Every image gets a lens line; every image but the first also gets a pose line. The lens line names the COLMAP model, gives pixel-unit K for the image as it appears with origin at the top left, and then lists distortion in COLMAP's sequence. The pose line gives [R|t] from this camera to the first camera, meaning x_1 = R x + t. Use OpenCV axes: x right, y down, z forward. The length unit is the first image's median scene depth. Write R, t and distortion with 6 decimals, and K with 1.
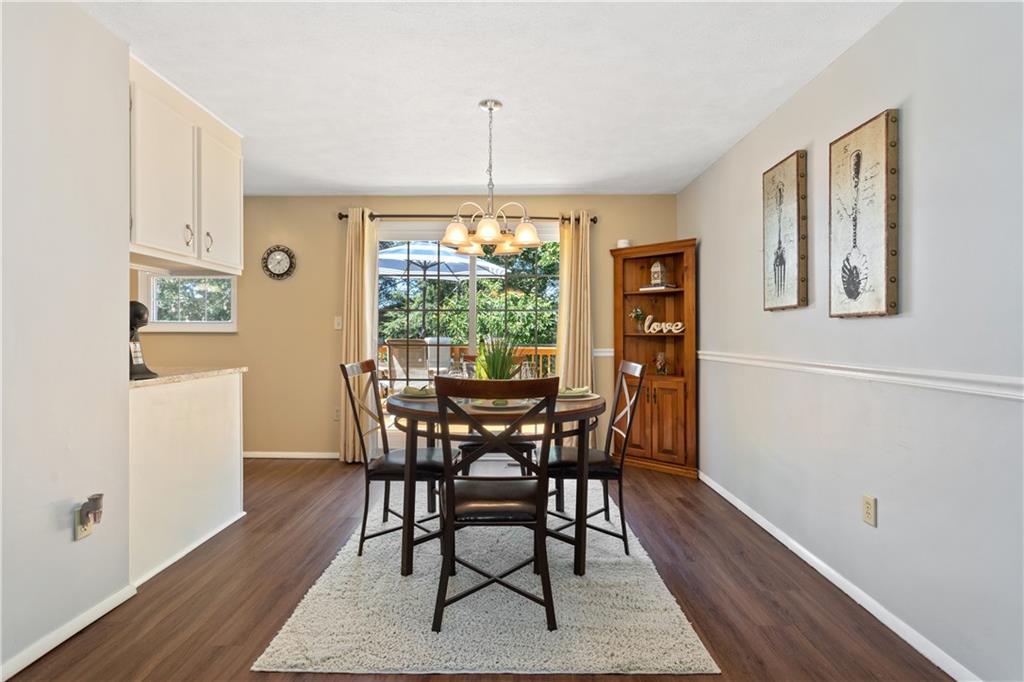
lens RADIAL K [[488.7, 0, 505.0], [0, 488.7, 335.7], [0, 0, 1]] dist [-0.014771, 0.005219]
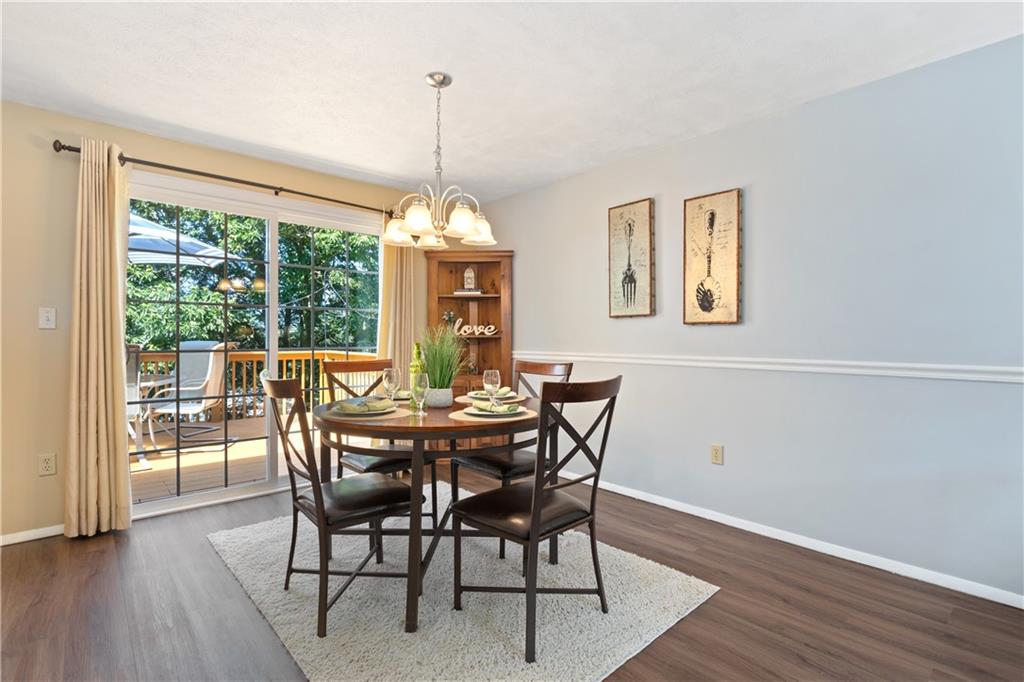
lens RADIAL K [[488.7, 0, 509.0], [0, 488.7, 344.6], [0, 0, 1]] dist [-0.014771, 0.005219]
pose [[0.736549, -0.011048, 0.676294, -0.382761], [0.001821, 0.999895, 0.014351, 0.000151], [-0.676382, -0.009338, 0.736492, 0.177943]]
